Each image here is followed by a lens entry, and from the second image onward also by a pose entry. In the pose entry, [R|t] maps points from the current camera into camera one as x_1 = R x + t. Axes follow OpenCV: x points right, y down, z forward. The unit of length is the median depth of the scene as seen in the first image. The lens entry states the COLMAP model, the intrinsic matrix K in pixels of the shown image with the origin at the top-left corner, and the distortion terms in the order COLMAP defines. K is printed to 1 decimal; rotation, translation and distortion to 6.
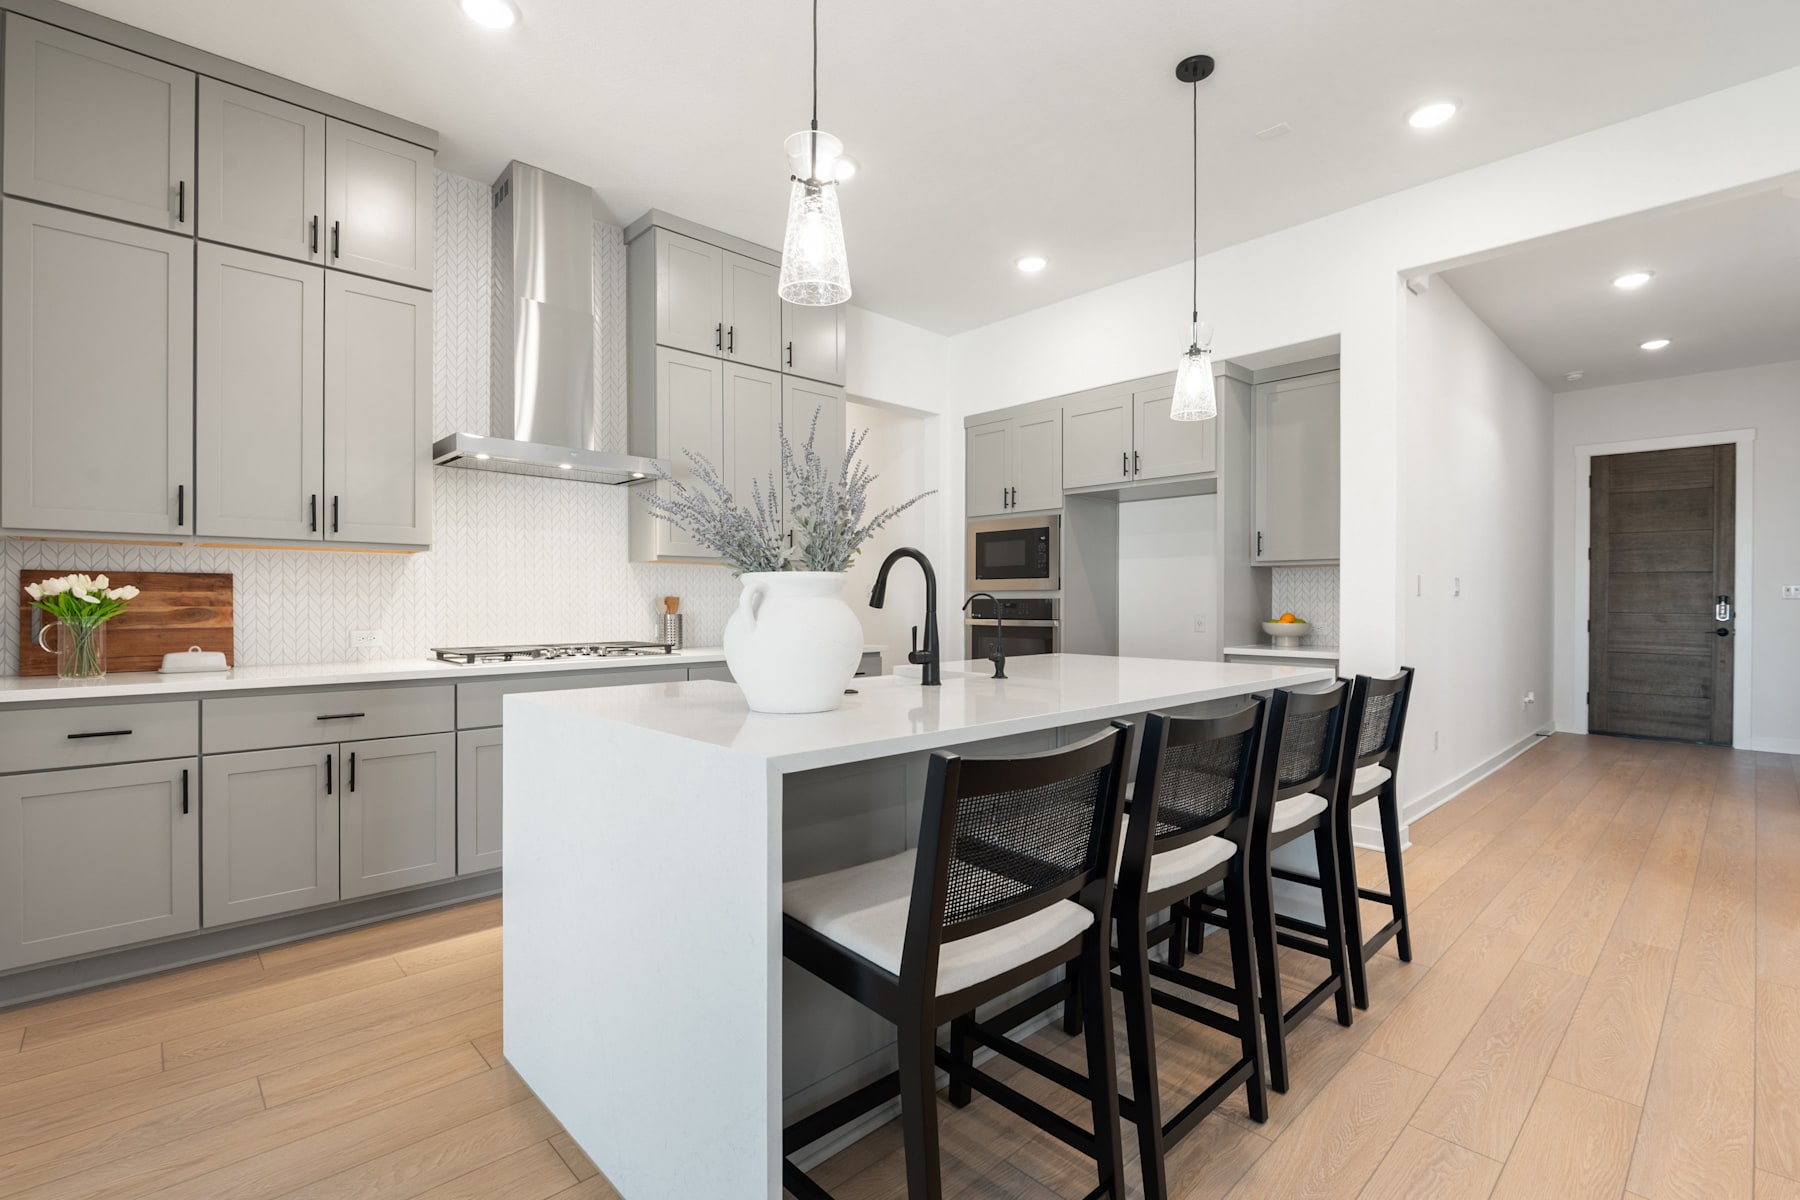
lens RADIAL K [[826.5, 0, 900.4], [0, 826.5, 597.7], [0, 0, 1]] dist [-0.002188, -0.000071]
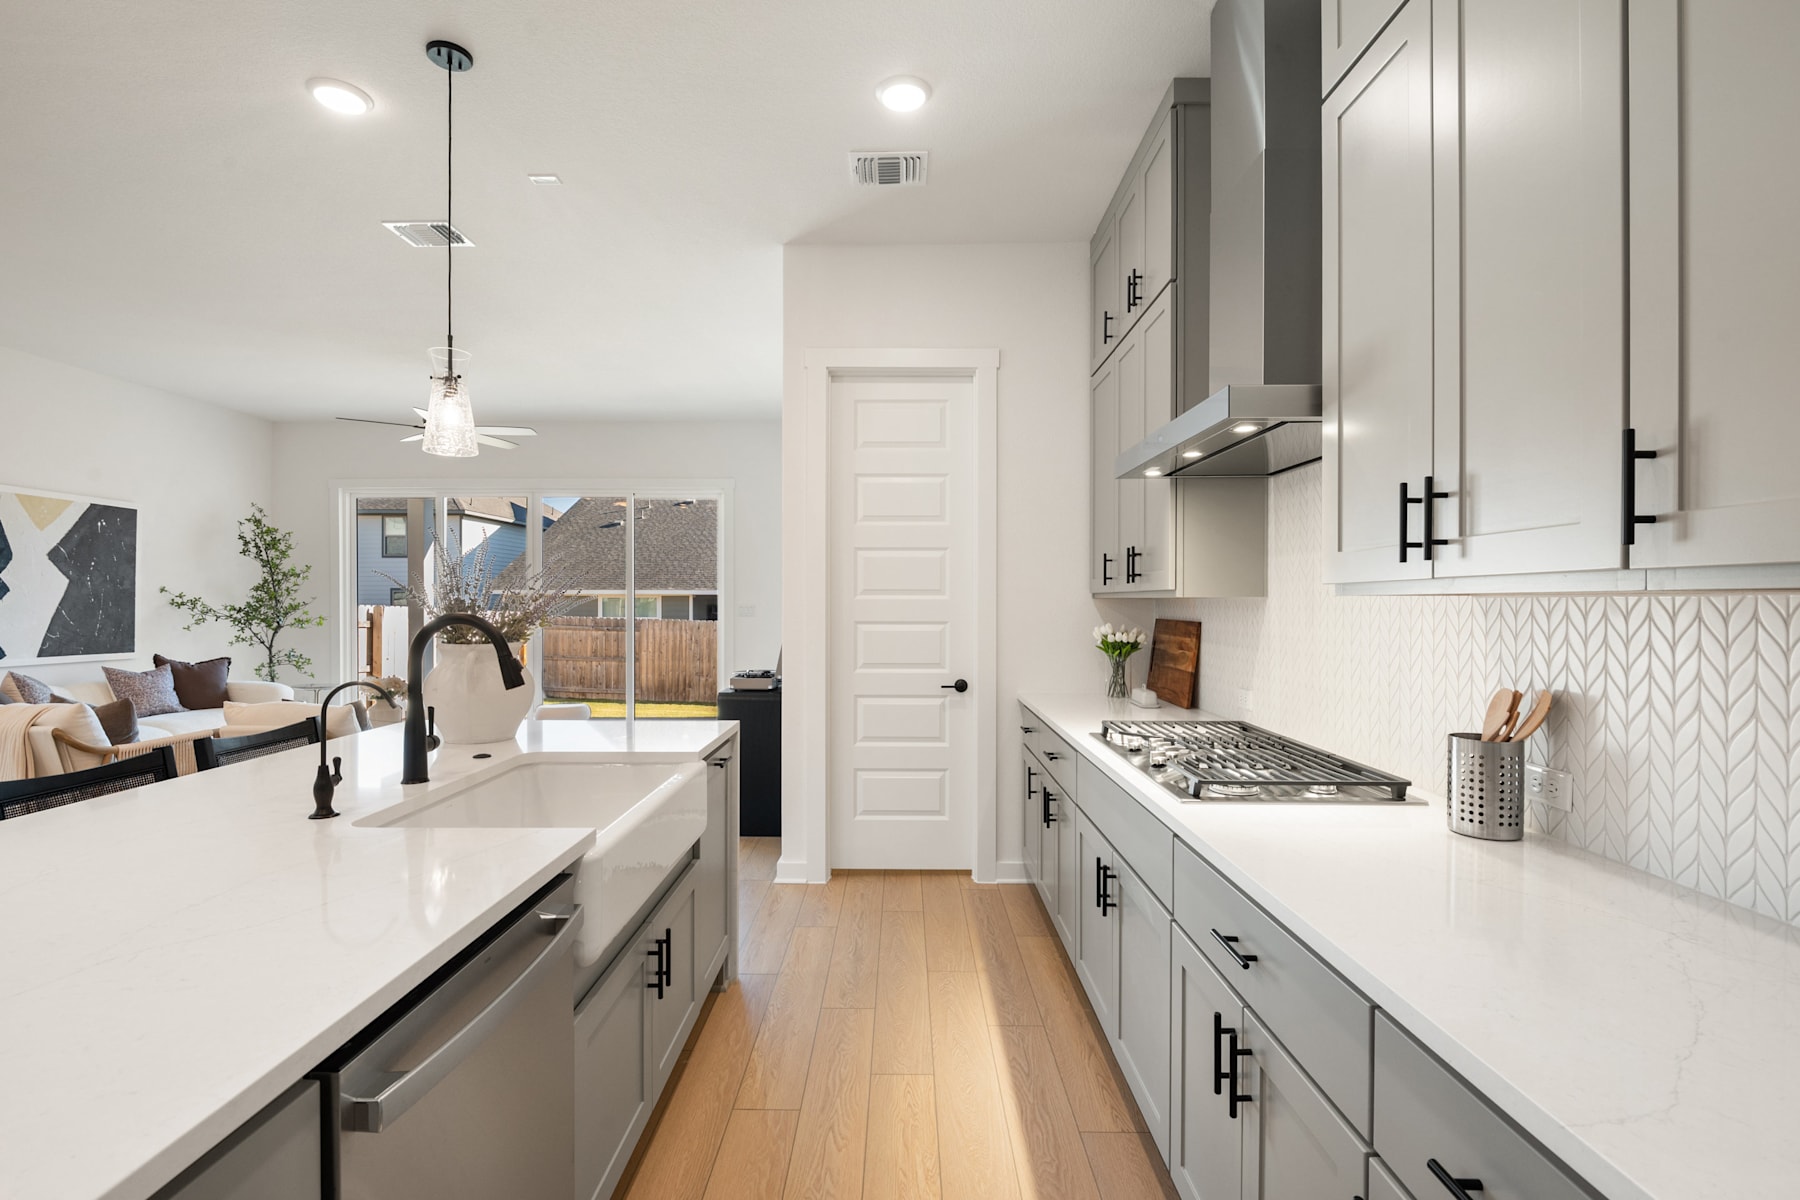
lens RADIAL K [[826.5, 0, 897.4], [0, 826.5, 603.1], [0, 0, 1]] dist [-0.002188, -0.000071]
pose [[-0.697662, -0.003409, -0.716419, 0.142235], [-0.002621, 0.999994, -0.002207, -0.031560], [0.716422, 0.000338, -0.697667, 0.939189]]
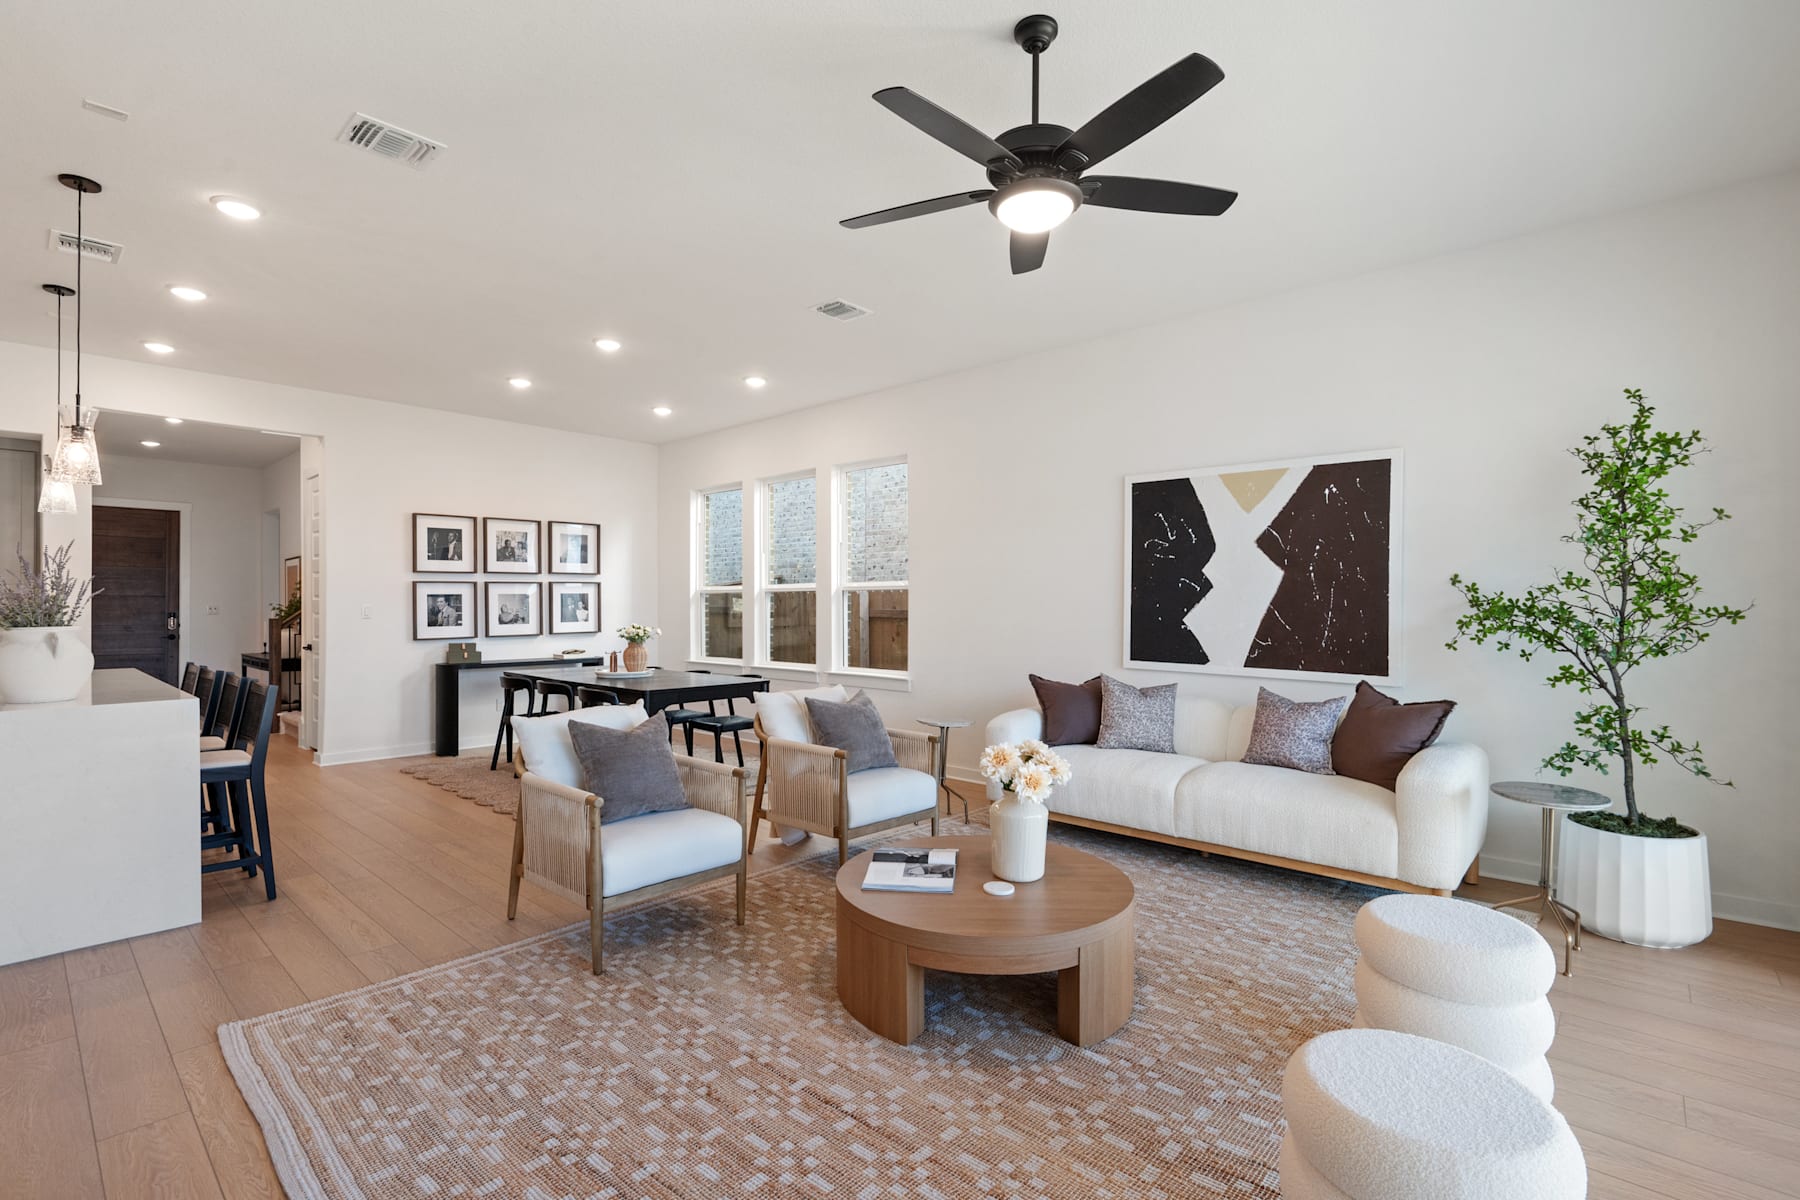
lens RADIAL K [[826.5, 0, 905.3], [0, 826.5, 600.6], [0, 0, 1]] dist [-0.002188, -0.000071]
pose [[-0.068730, -0.001981, 0.997633, -0.785601], [0.001122, 0.999997, 0.002063, -0.034541], [-0.997635, 0.001261, -0.068728, -0.294616]]
